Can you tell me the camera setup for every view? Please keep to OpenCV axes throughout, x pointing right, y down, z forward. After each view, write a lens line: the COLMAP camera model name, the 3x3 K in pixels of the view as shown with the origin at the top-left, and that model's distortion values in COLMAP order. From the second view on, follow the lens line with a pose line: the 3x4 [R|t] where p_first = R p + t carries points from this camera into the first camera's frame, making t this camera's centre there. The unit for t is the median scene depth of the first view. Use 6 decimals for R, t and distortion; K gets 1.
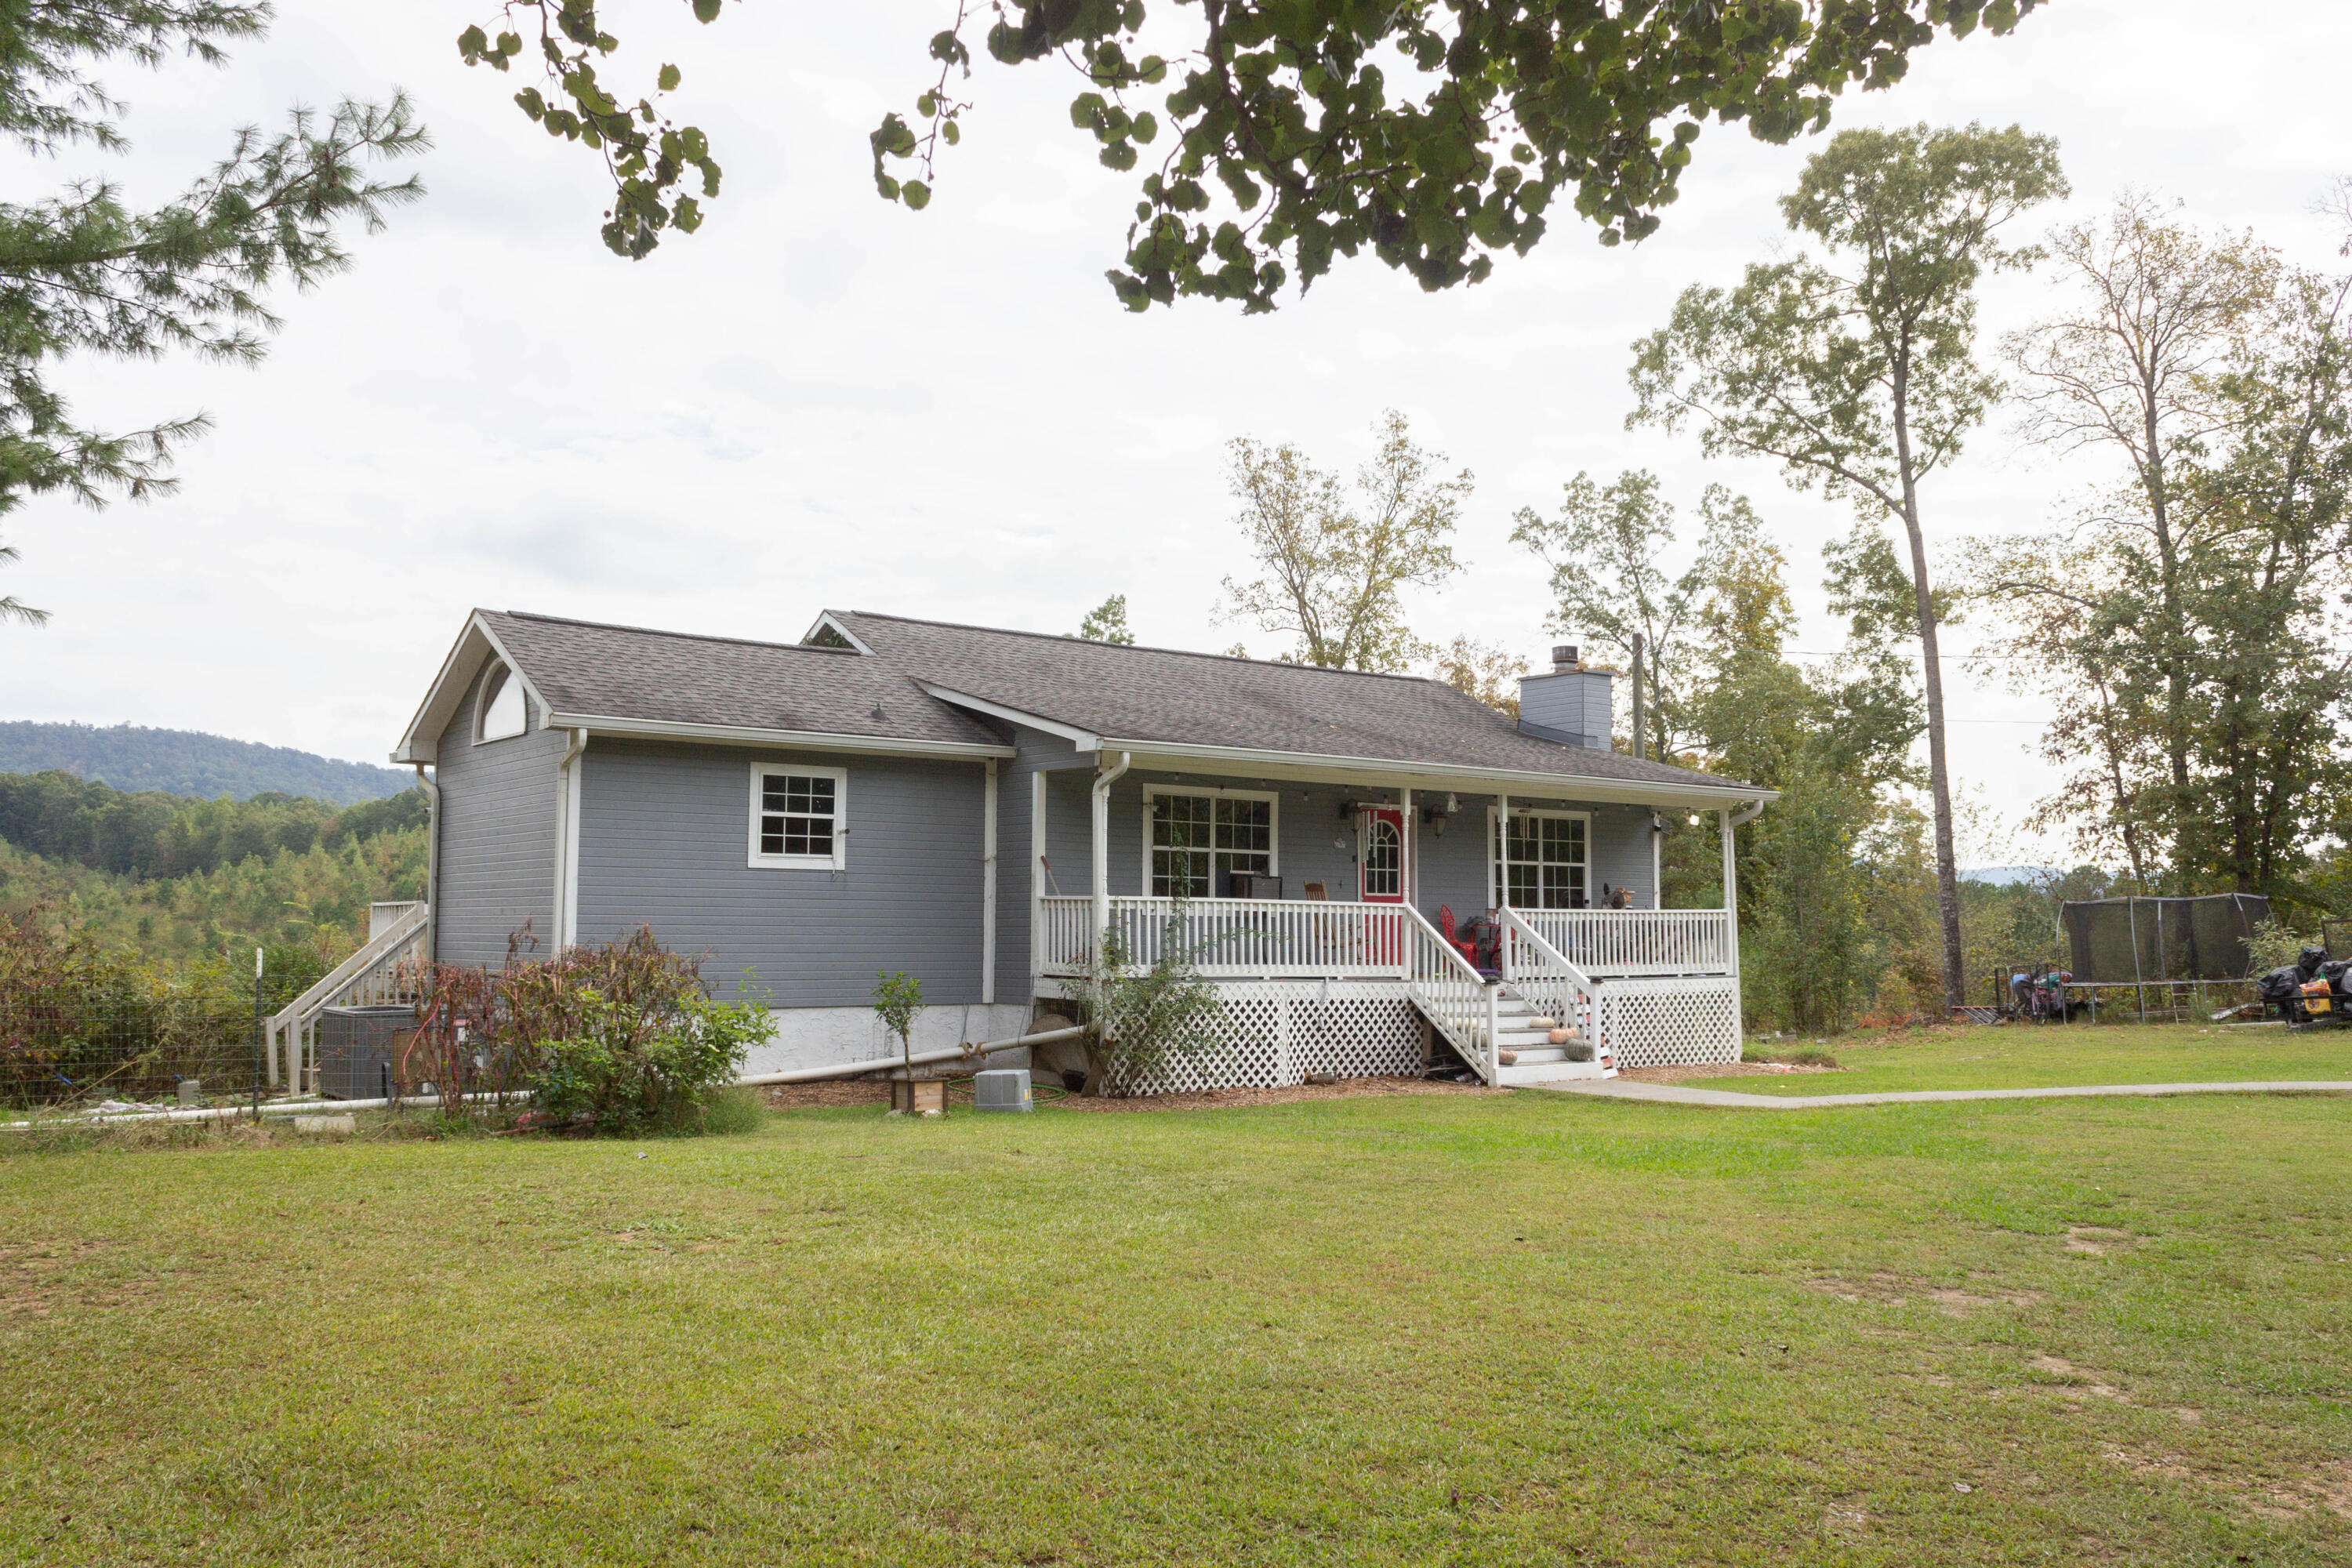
lens RADIAL K [[1898.8, 0, 1183.0], [0, 1898.8, 795.1], [0, 0, 1]] dist [0.056127, -0.105645]
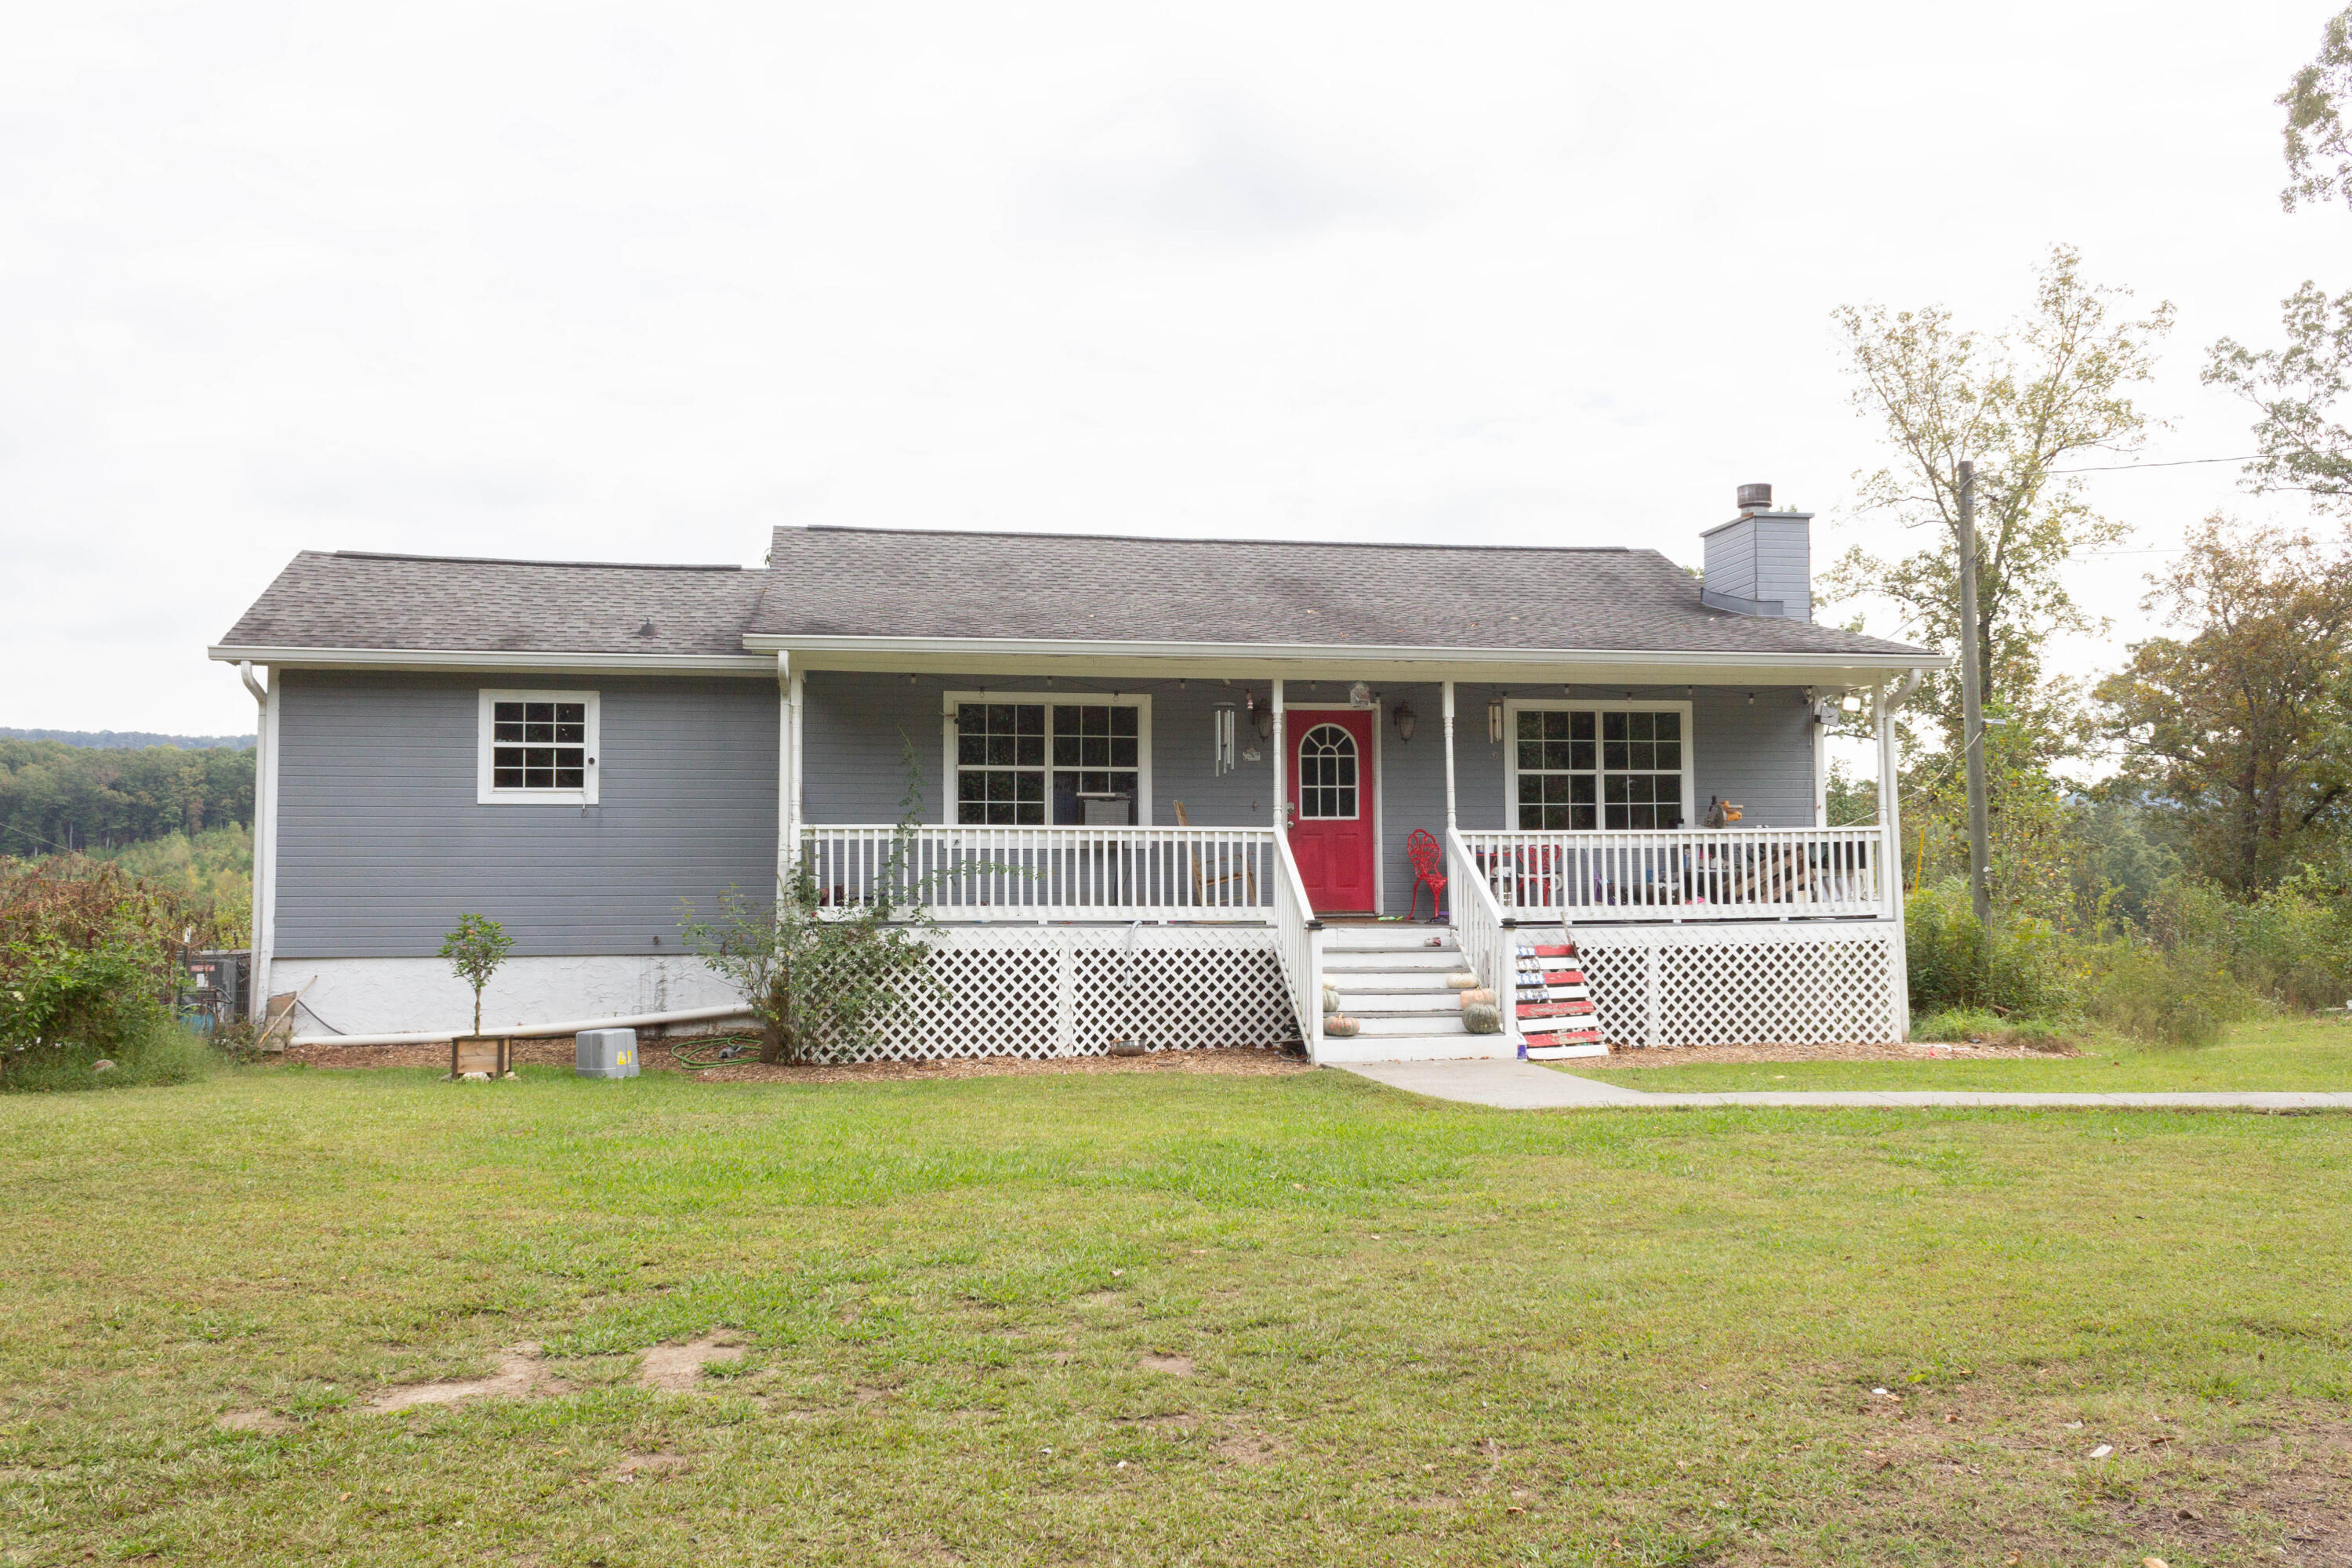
lens RADIAL K [[1898.8, 0, 1183.0], [0, 1898.8, 795.1], [0, 0, 1]] dist [0.056127, -0.105645]
pose [[0.897098, -0.029432, -0.440850, 0.454647], [0.042752, 0.998879, 0.020310, 0.027754], [0.439758, -0.037067, 0.897351, 0.299972]]
